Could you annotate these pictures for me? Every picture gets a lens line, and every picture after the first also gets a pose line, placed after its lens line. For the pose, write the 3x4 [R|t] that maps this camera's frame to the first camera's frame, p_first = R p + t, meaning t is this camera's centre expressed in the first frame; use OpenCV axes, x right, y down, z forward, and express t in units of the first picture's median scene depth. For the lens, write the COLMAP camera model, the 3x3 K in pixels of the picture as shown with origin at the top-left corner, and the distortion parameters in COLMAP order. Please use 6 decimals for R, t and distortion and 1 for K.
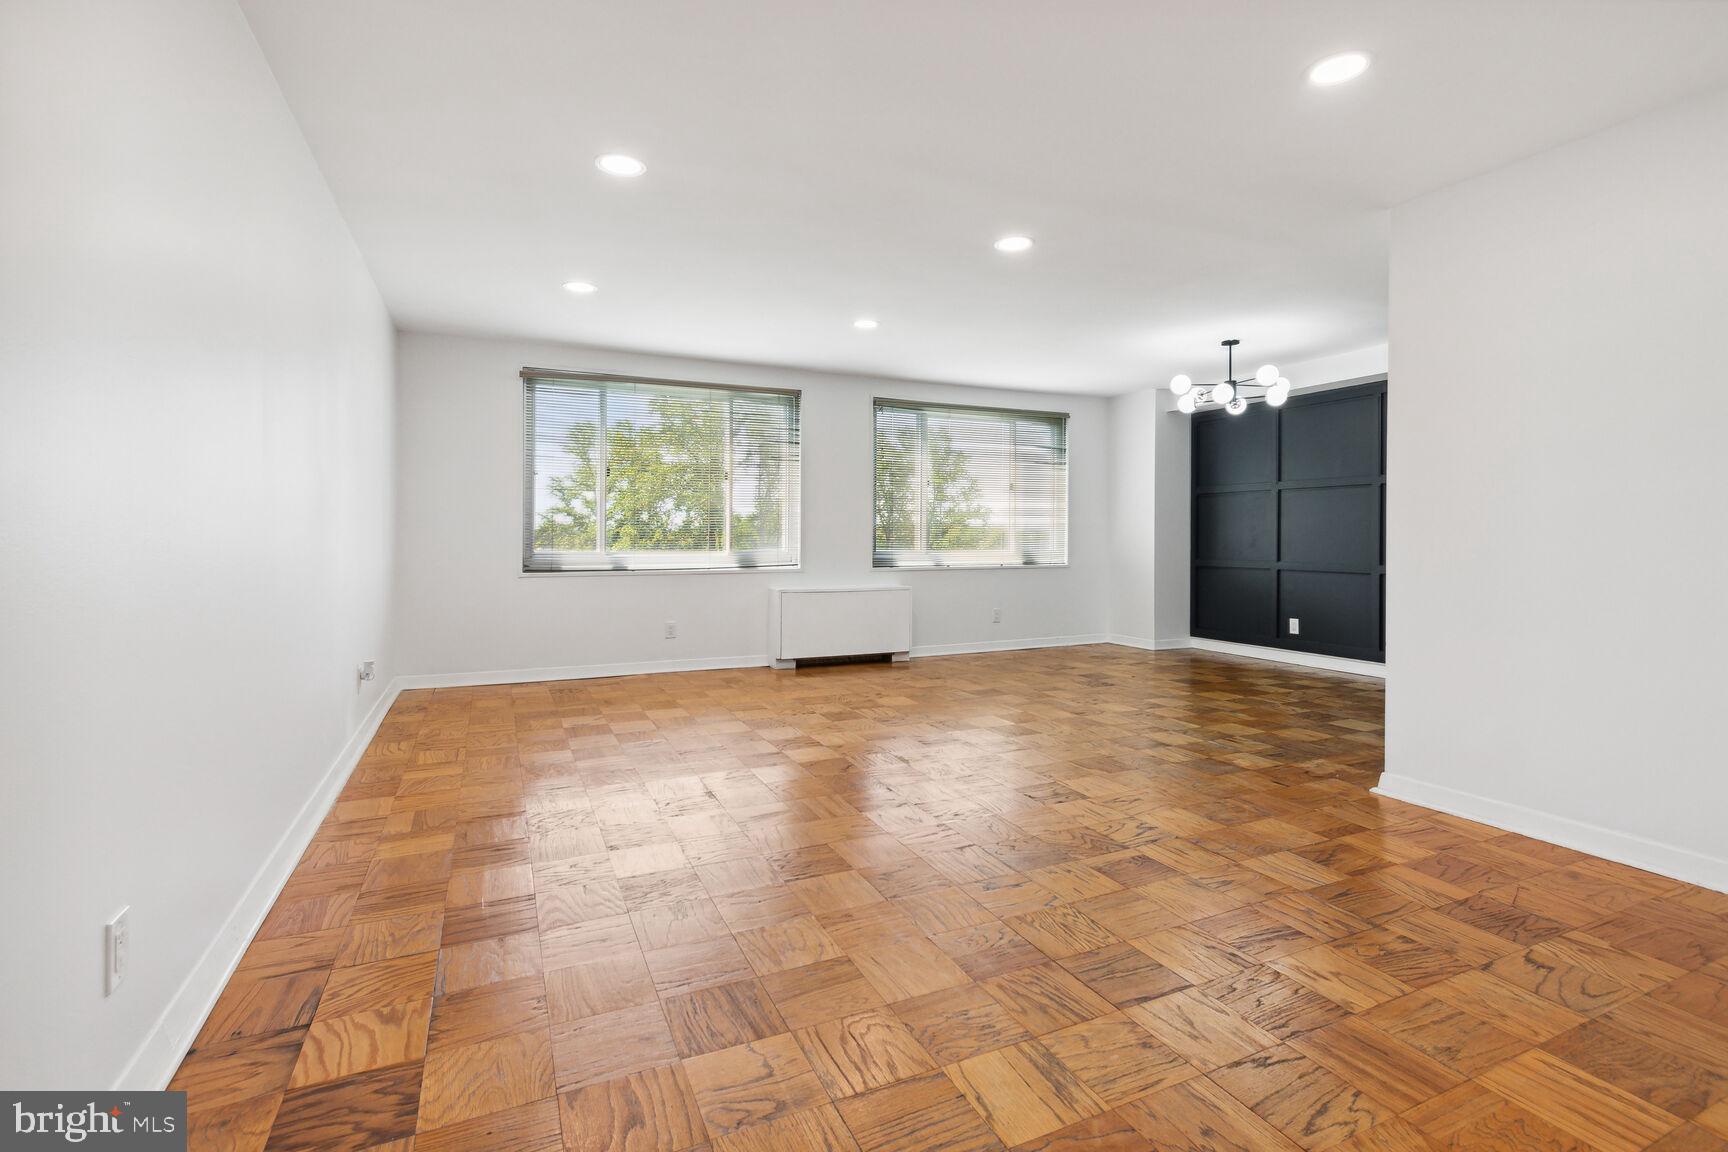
lens RADIAL K [[801.0, 0, 878.5], [0, 801.0, 587.2], [0, 0, 1]] dist [-0.000015, -0.000042]
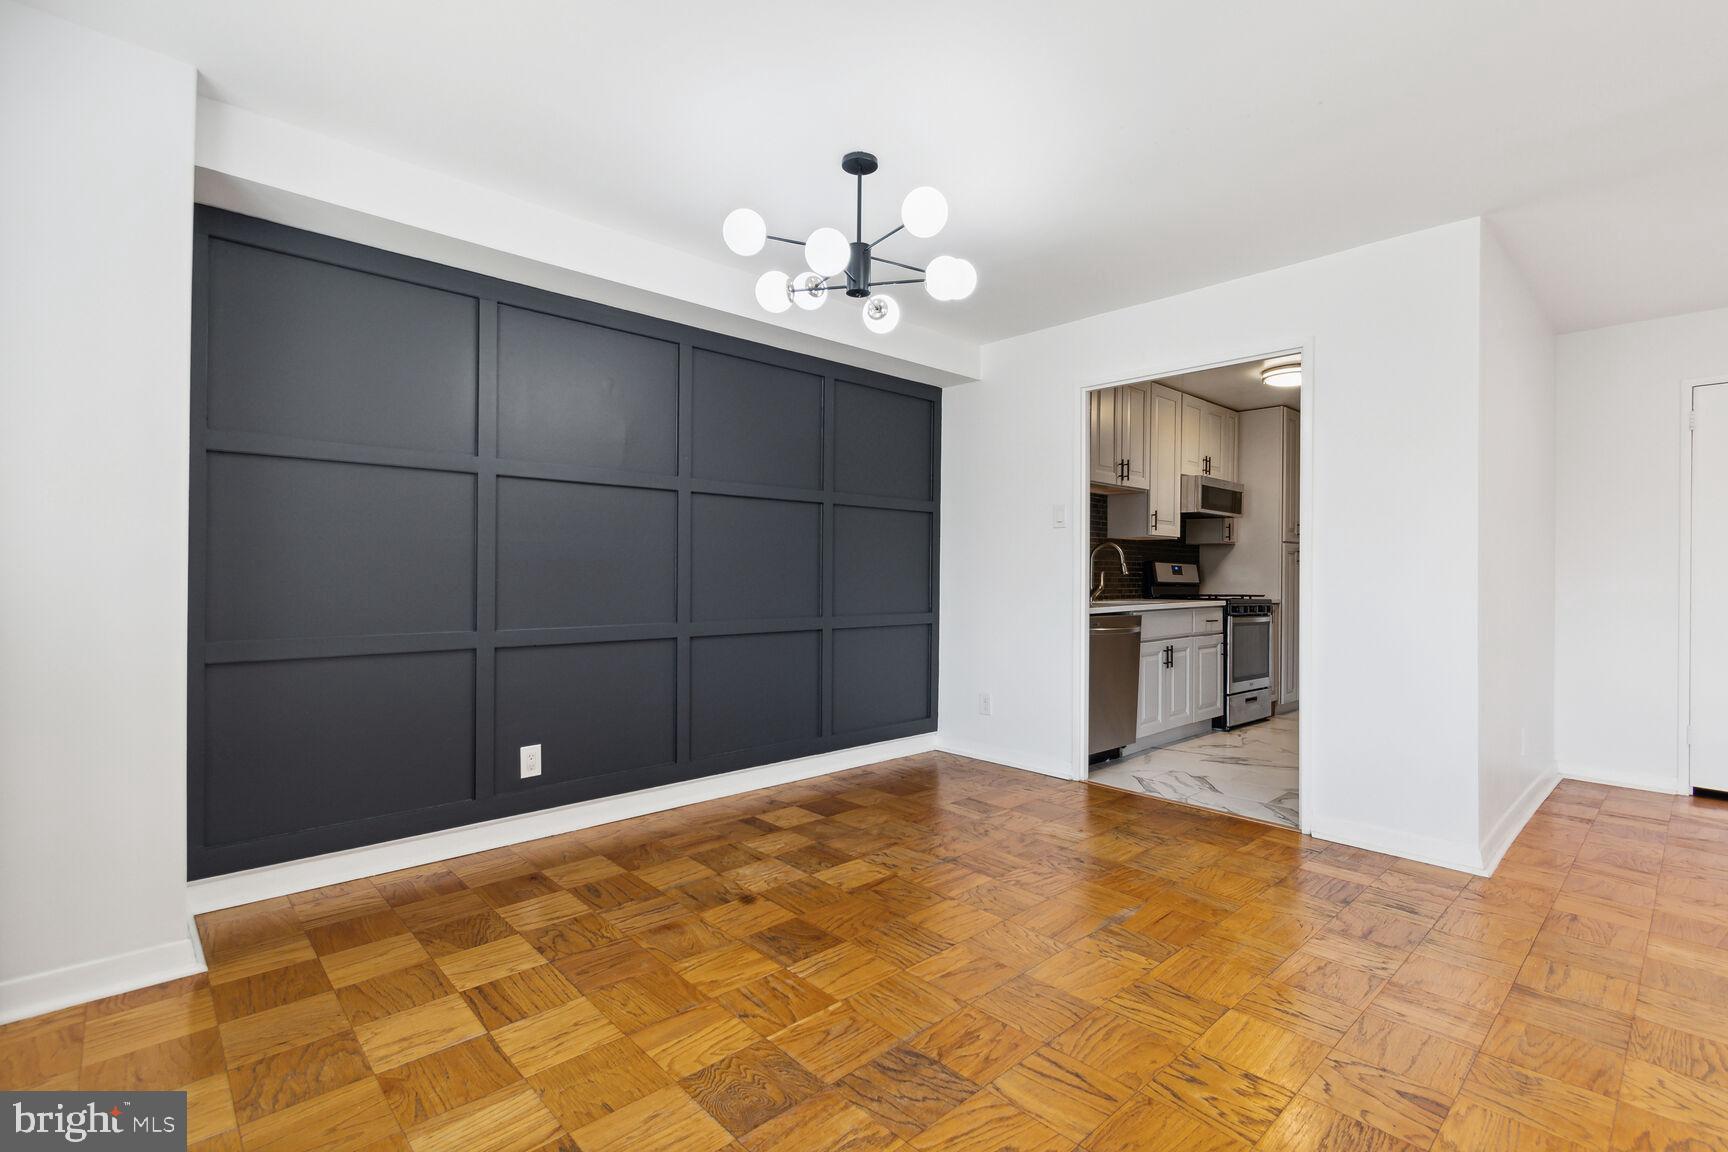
lens RADIAL K [[787.9, 0, 884.7], [0, 787.9, 573.4], [0, 0, 1]] dist [0.000174, -0.000473]
pose [[-0.302481, -0.004268, 0.953146, -0.000671], [0.054890, 0.998252, 0.021889, -0.057635], [-0.951574, 0.058939, -0.301718, 0.846928]]
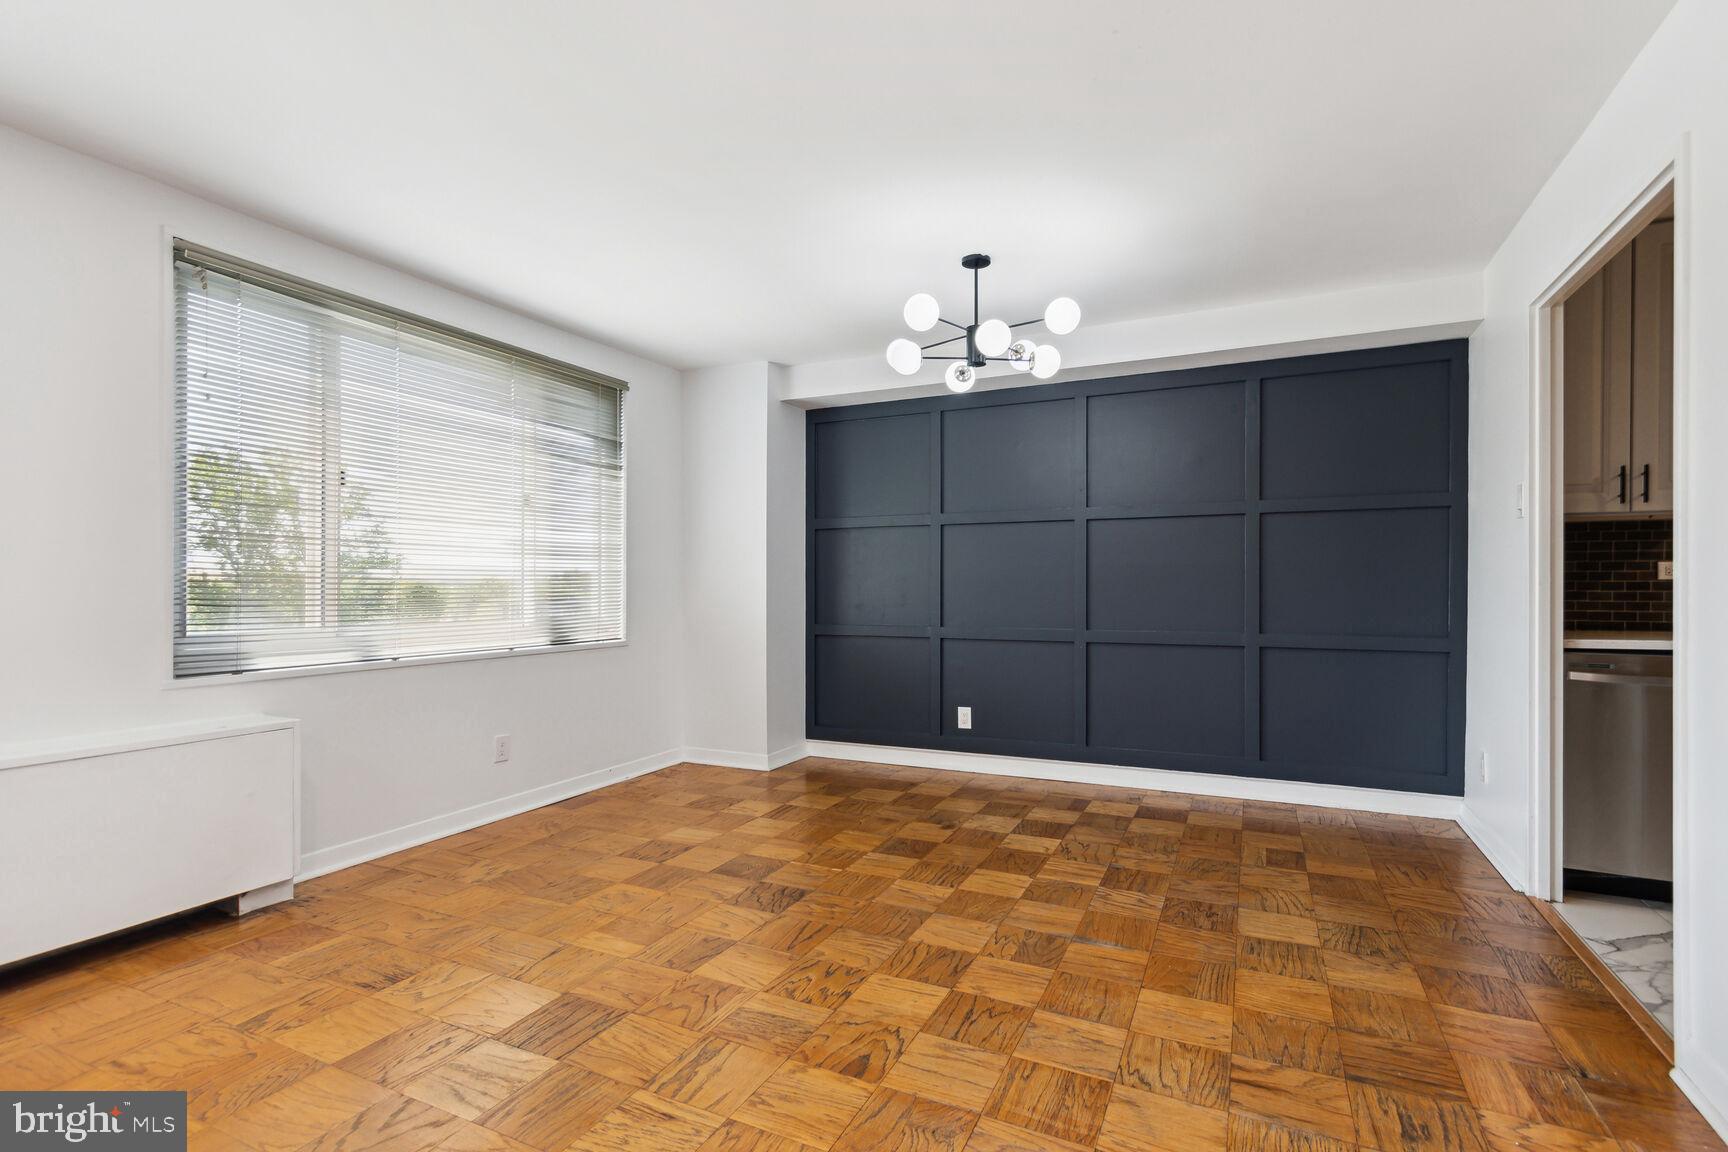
lens RADIAL K [[801.0, 0, 878.5], [0, 801.0, 587.2], [0, 0, 1]] dist [-0.000015, -0.000042]
pose [[0.778060, -0.002929, 0.628183, 0.013470], [0.043673, 0.997822, -0.049440, -0.031512], [-0.626670, 0.065902, 0.776493, 0.444463]]
